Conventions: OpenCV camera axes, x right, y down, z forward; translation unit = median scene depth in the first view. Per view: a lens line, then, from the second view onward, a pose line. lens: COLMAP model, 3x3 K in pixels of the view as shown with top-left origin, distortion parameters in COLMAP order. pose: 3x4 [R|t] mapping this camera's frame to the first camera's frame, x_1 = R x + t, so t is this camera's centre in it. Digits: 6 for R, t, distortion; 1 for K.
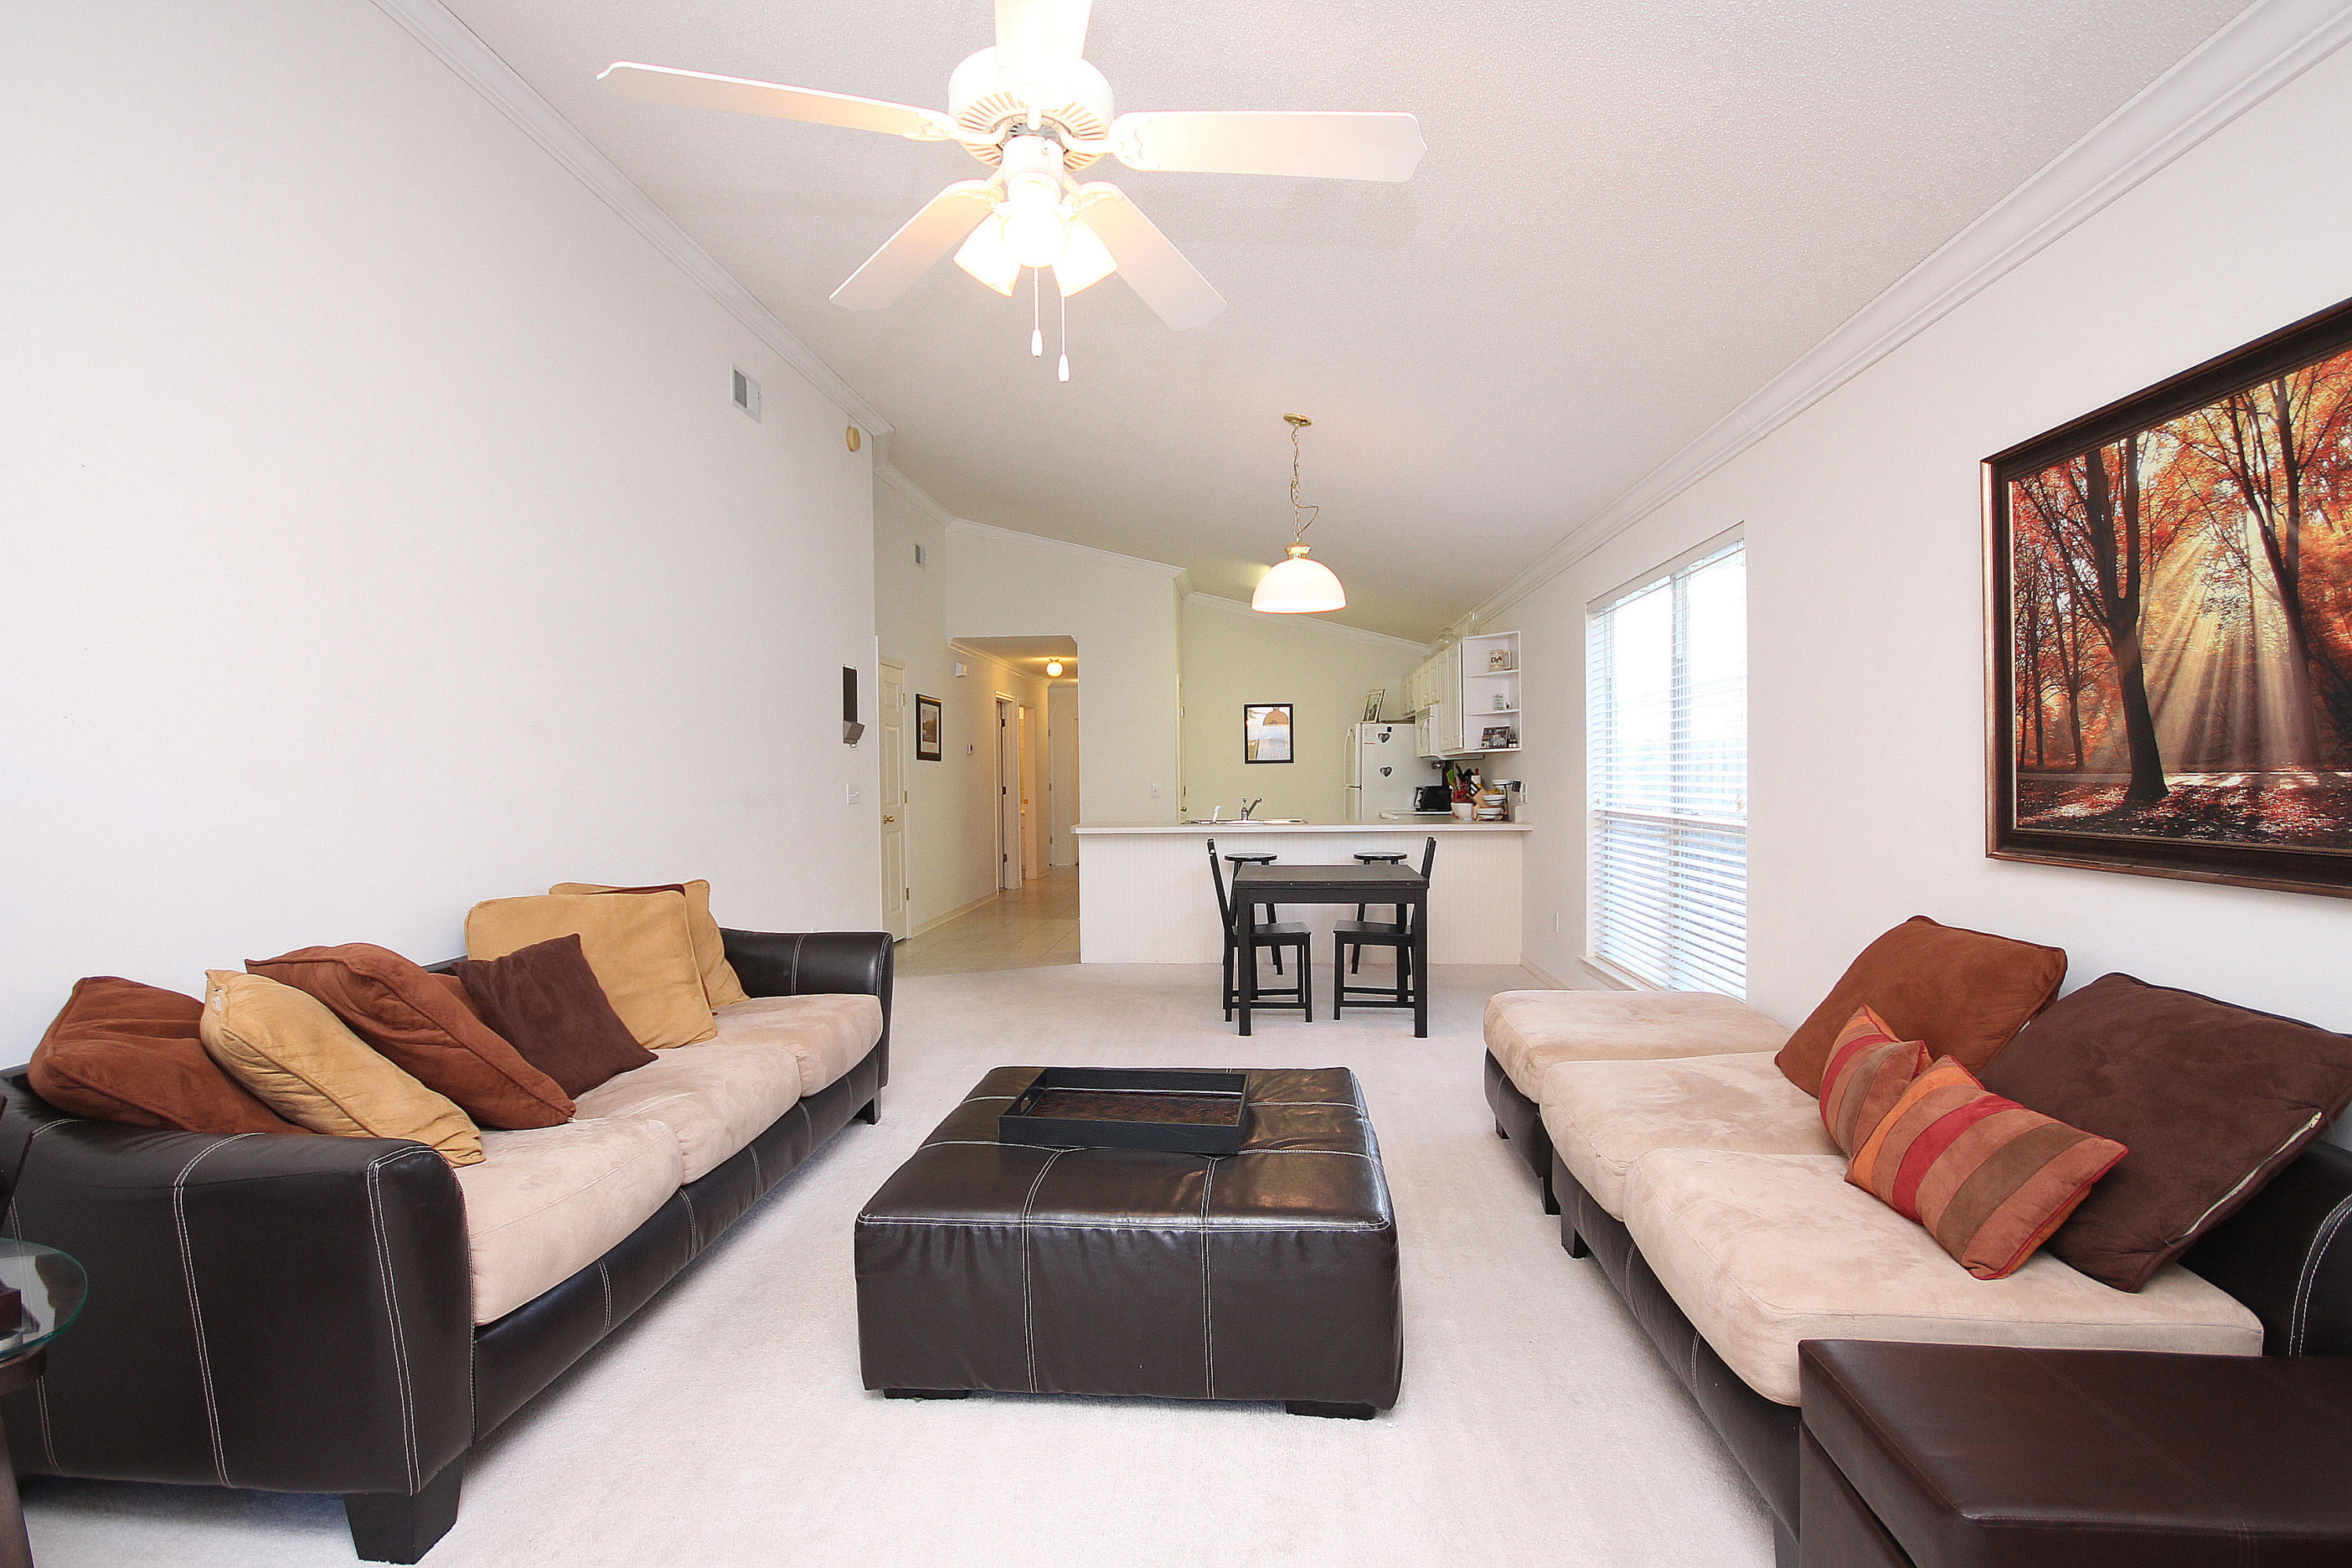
lens RADIAL K [[1083.4, 0, 1182.4], [0, 1083.4, 791.9], [0, 0, 1]] dist [0.013515, -0.010392]
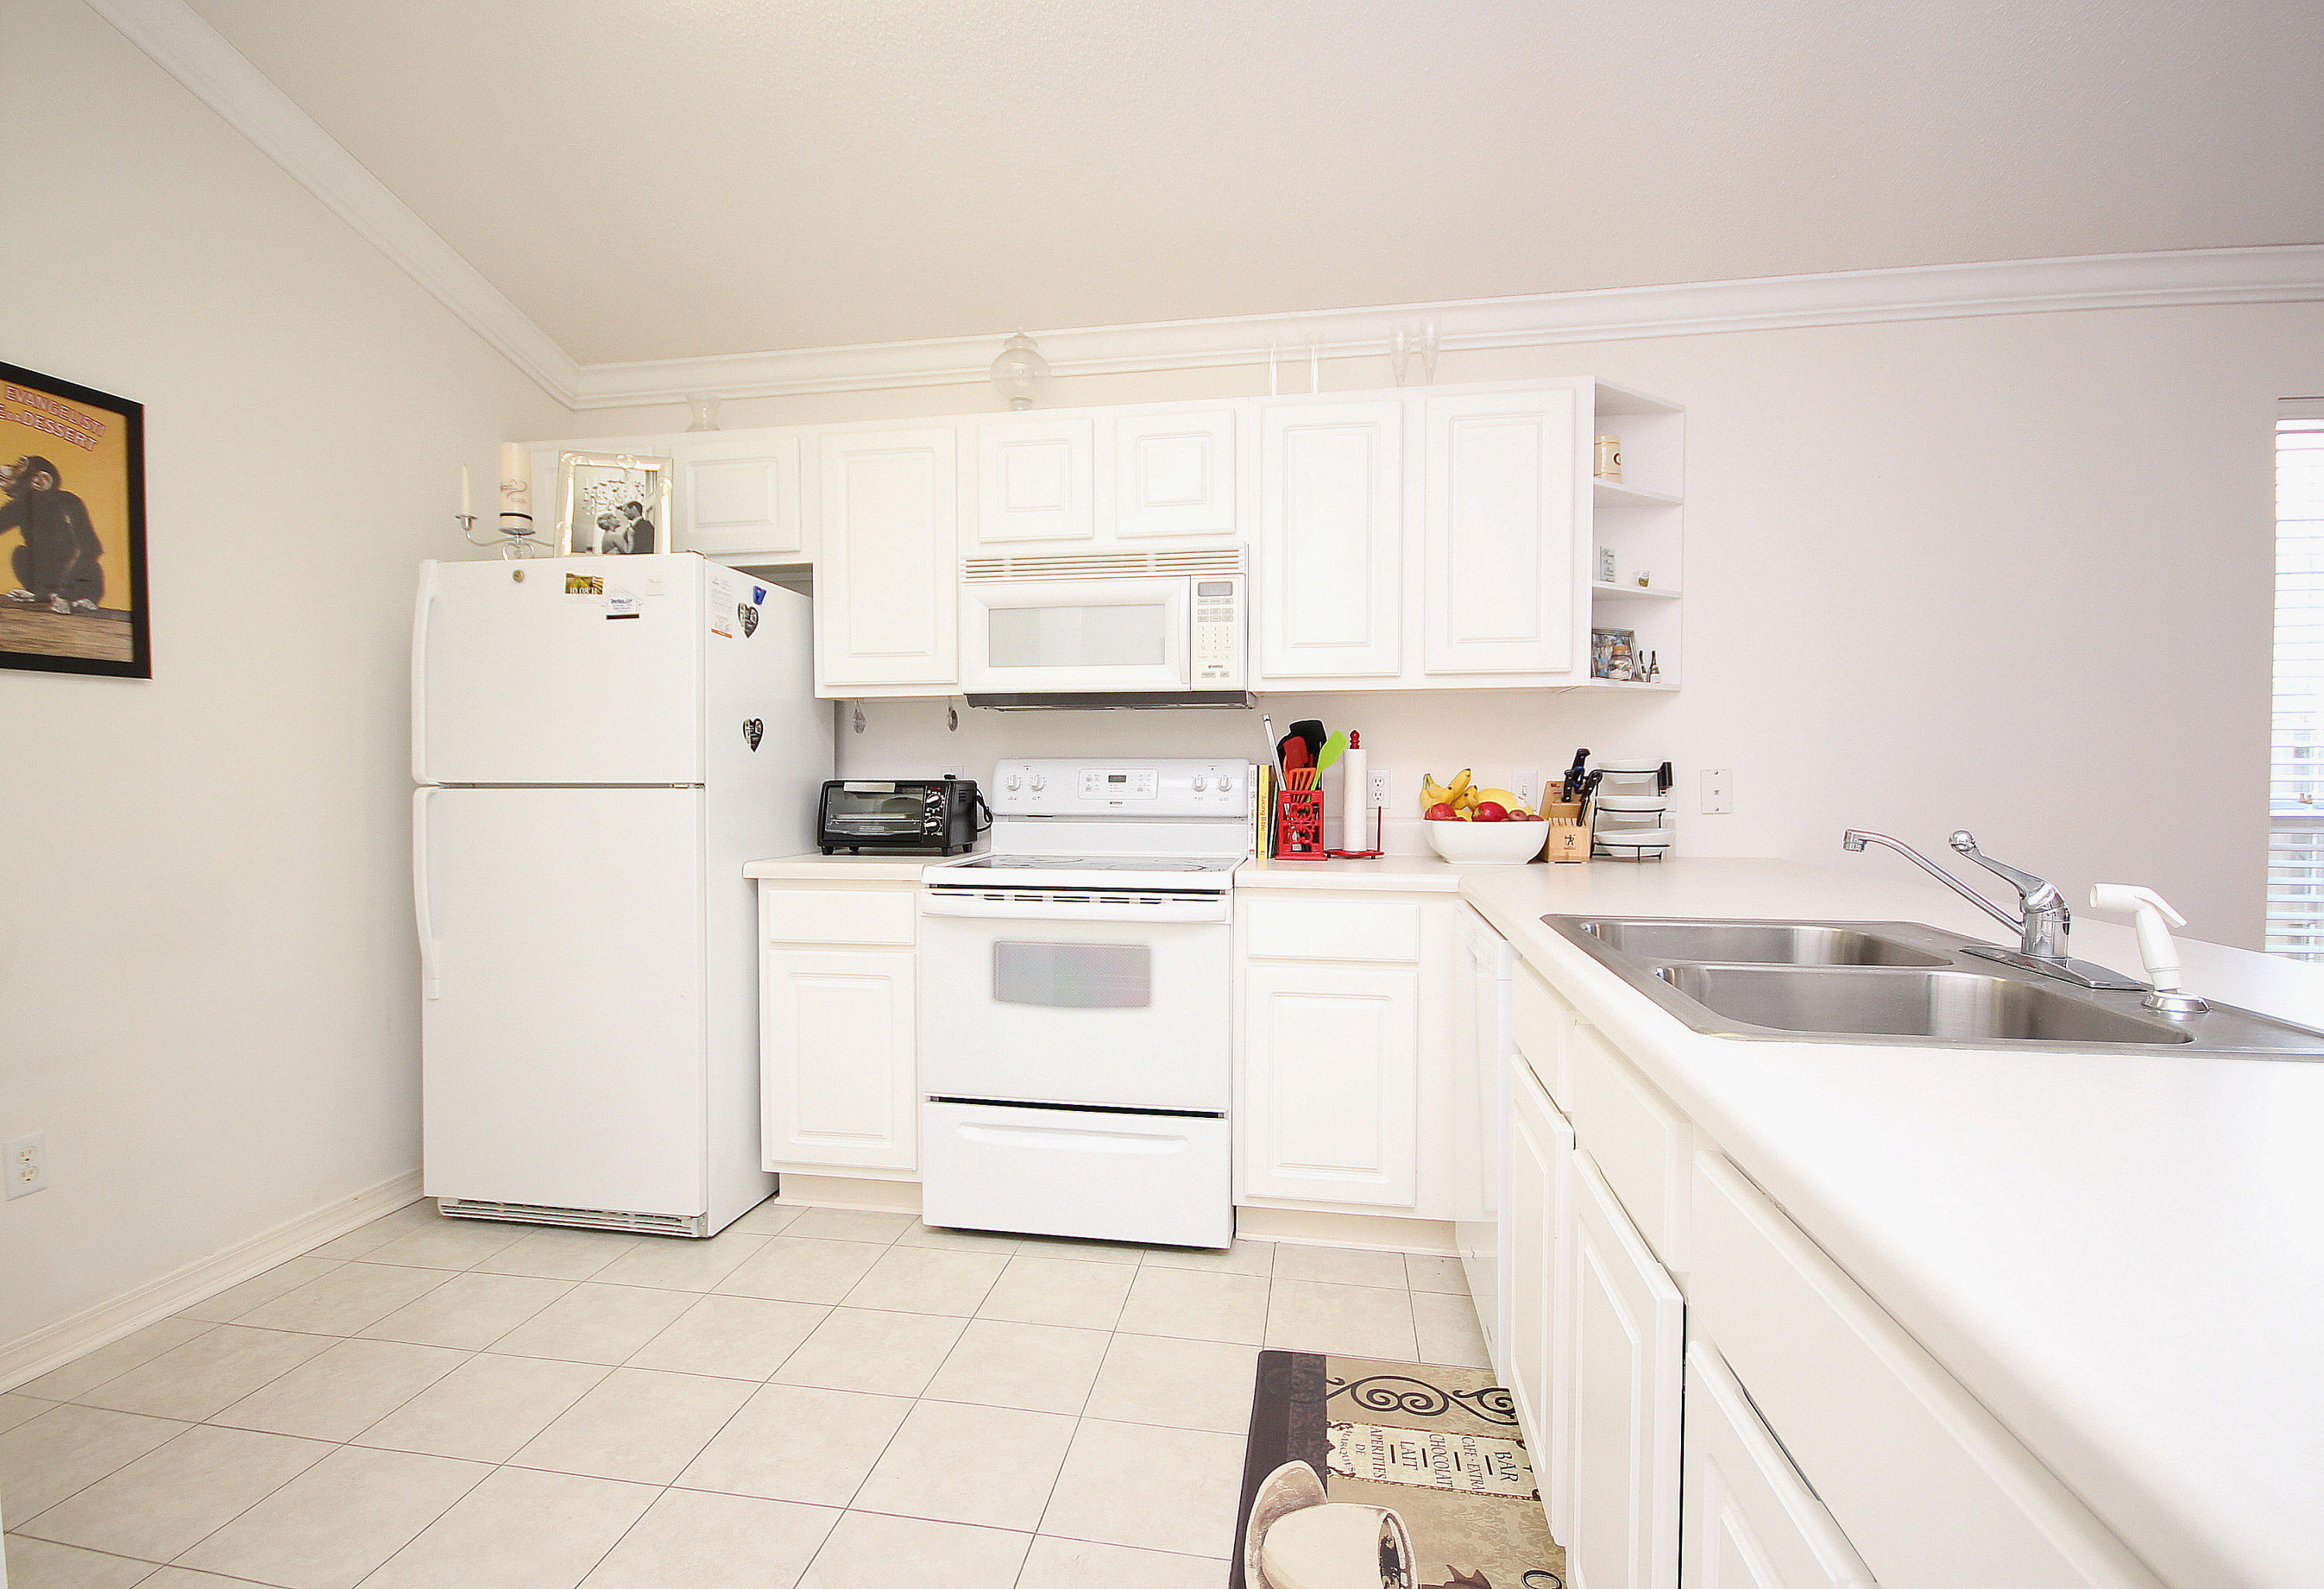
lens RADIAL K [[1095.2, 0, 1119.9], [0, 1095.2, 803.6], [0, 0, 1]] dist [-0.006019, 0.000014]
pose [[0.116492, -0.017931, 0.993030, -0.444736], [0.013258, 0.999776, 0.016498, -0.011818], [-0.993103, 0.011243, 0.116703, 3.648641]]
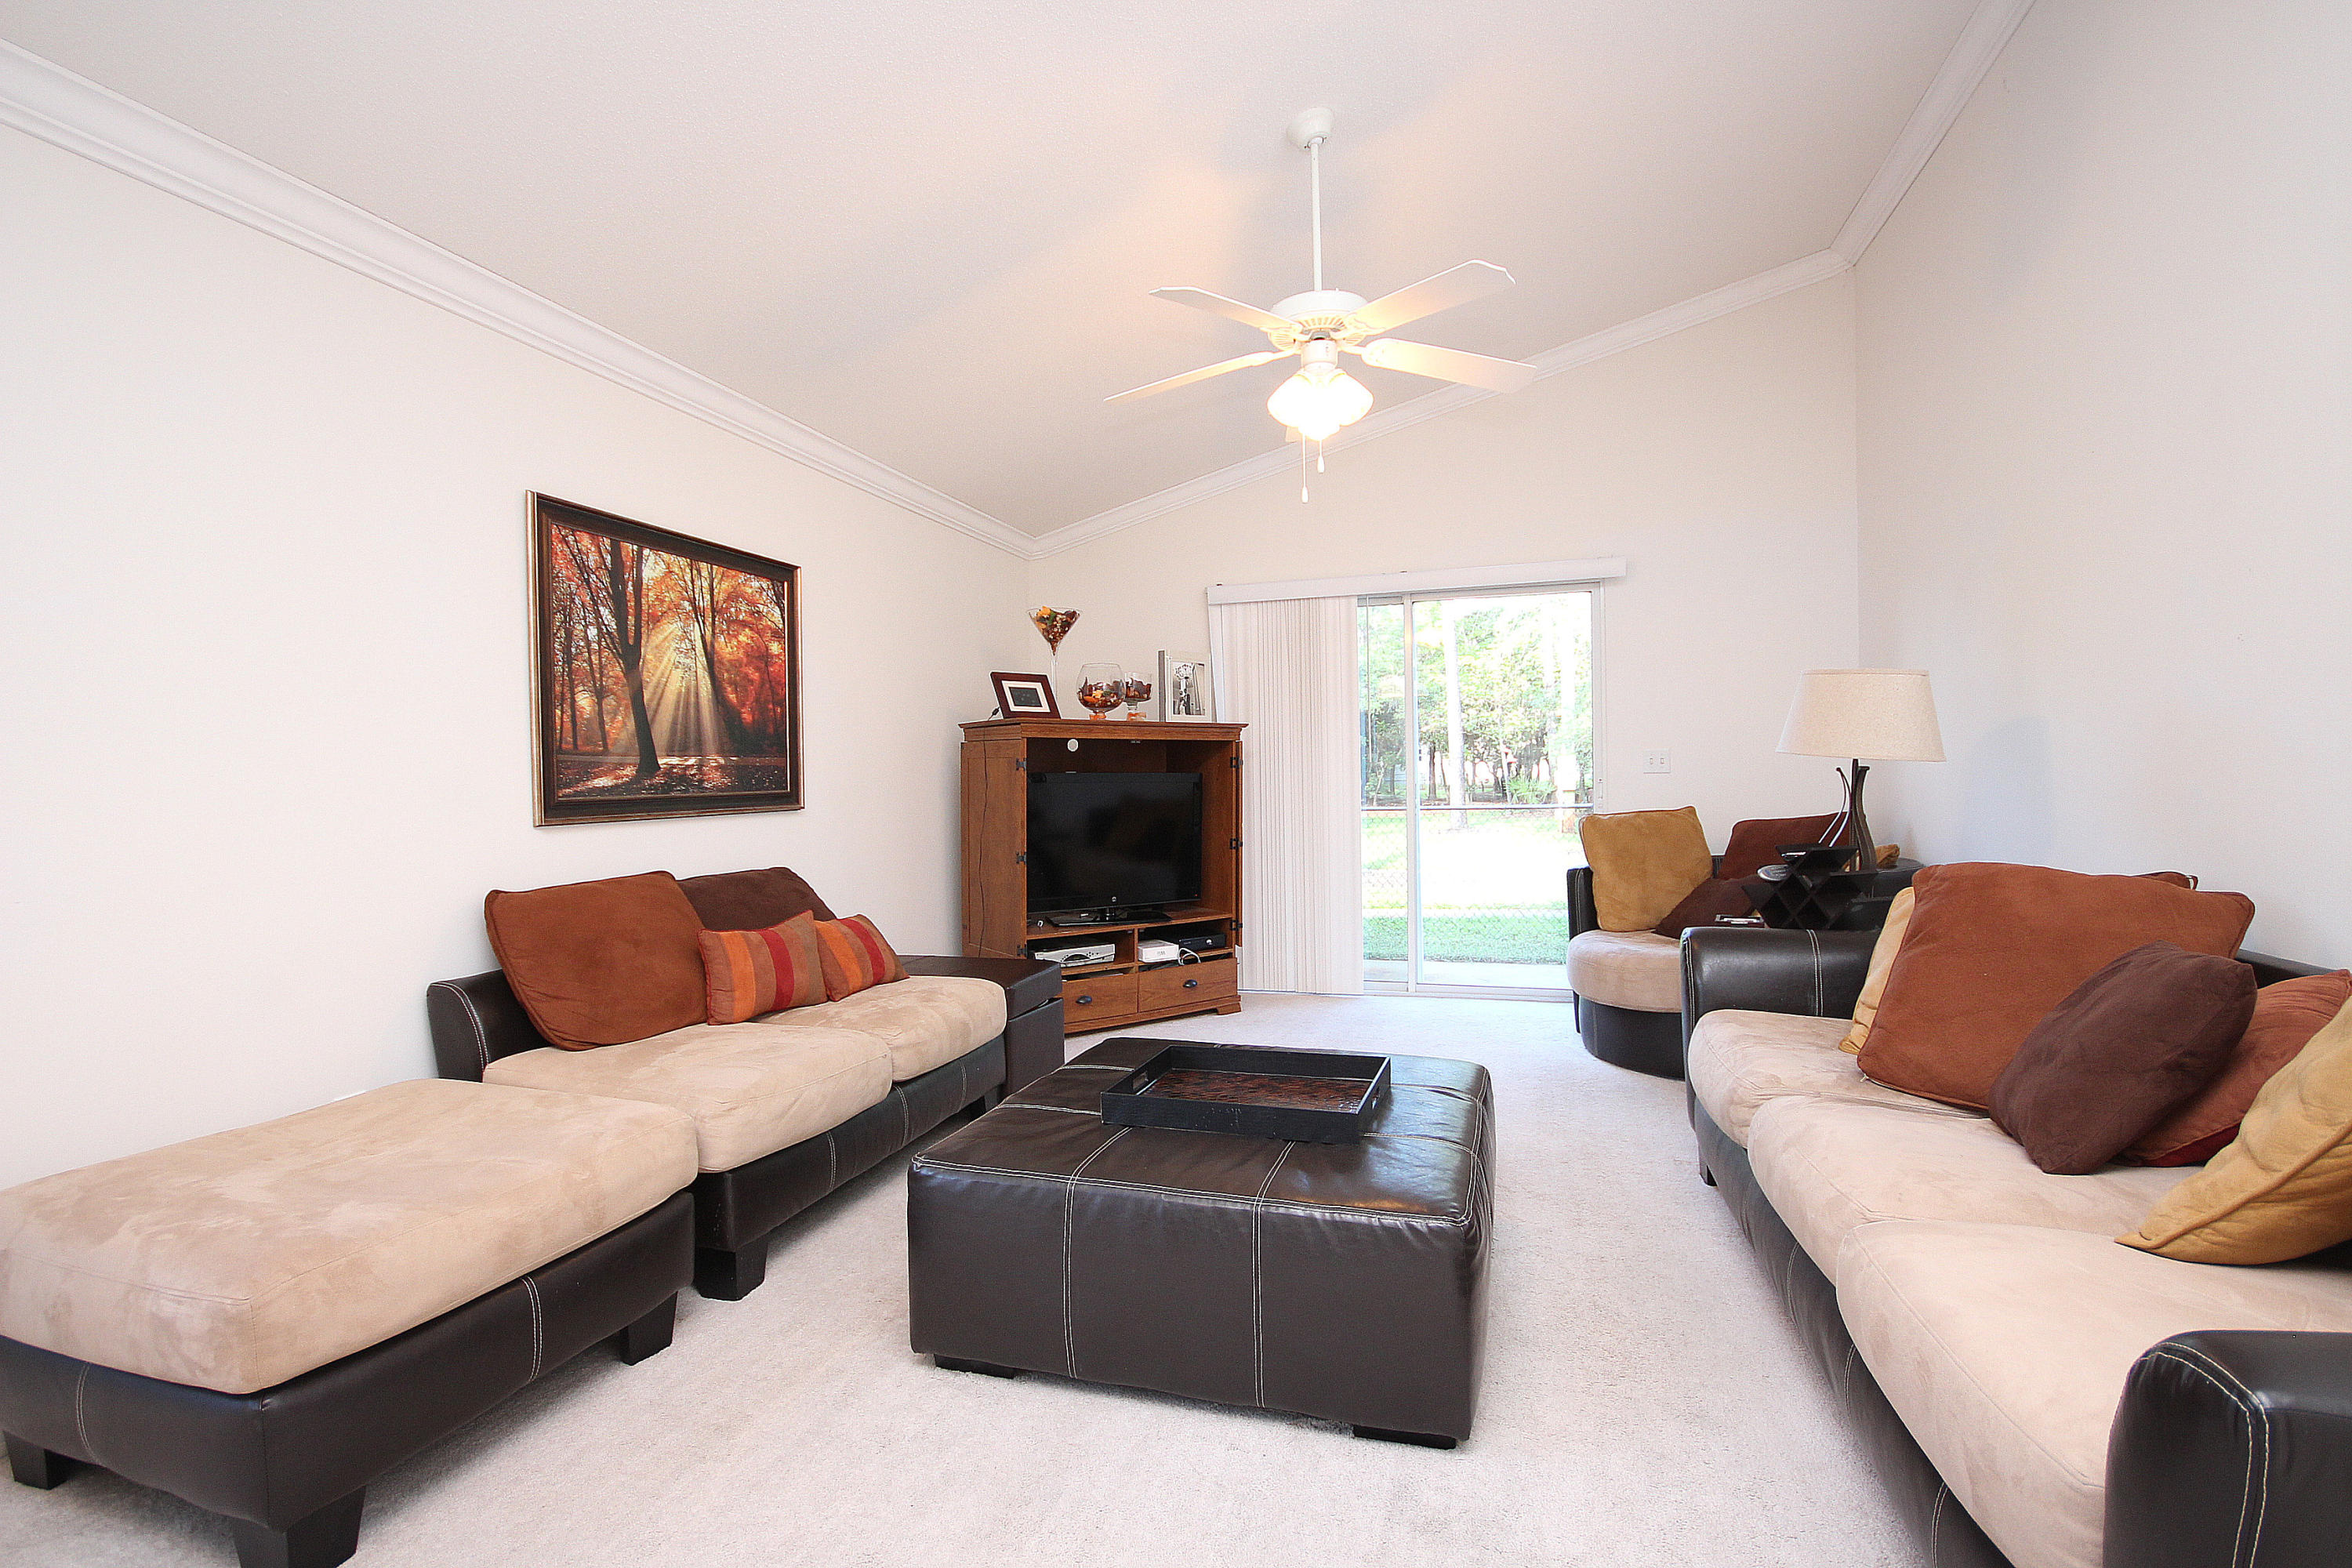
lens RADIAL K [[1083.4, 0, 1182.4], [0, 1083.4, 791.9], [0, 0, 1]] dist [0.013515, -0.010392]
pose [[-0.975990, 0.022973, 0.216603, -0.231227], [0.030039, 0.999117, 0.029386, 0.011037], [-0.215736, 0.035186, -0.975817, 2.239711]]
